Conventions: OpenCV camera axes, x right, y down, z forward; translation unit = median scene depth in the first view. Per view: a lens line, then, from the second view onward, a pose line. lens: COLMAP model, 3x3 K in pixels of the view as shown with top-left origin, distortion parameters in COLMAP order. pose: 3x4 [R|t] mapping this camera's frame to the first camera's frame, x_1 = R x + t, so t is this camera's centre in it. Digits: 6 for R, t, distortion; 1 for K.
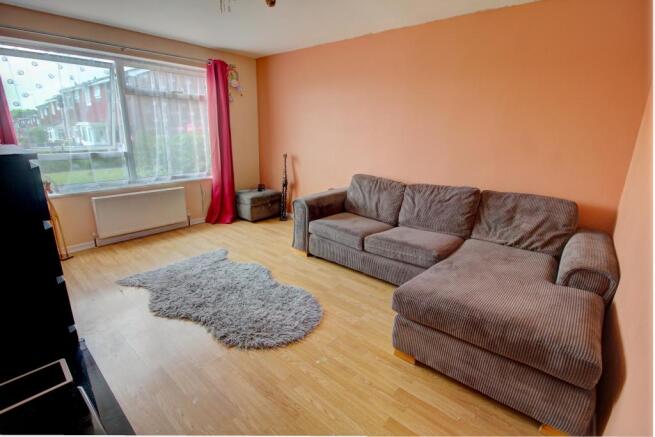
lens RADIAL K [[303.5, 0, 326.6], [0, 303.5, 219.2], [0, 0, 1]] dist [-0.016605, -0.004189]
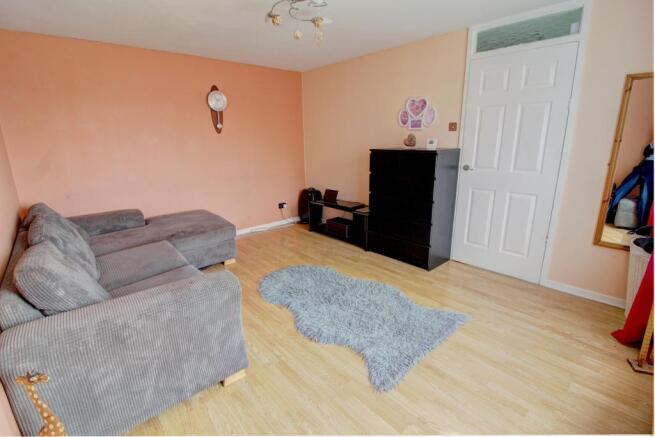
lens RADIAL K [[303.5, 0, 327.6], [0, 303.5, 216.9], [0, 0, 1]] dist [-0.016605, -0.004189]
pose [[-0.991184, -0.030756, 0.128873, -0.361488], [0.039802, 0.858633, 0.511043, -0.461297], [-0.126372, 0.511668, -0.849839, 1.511092]]
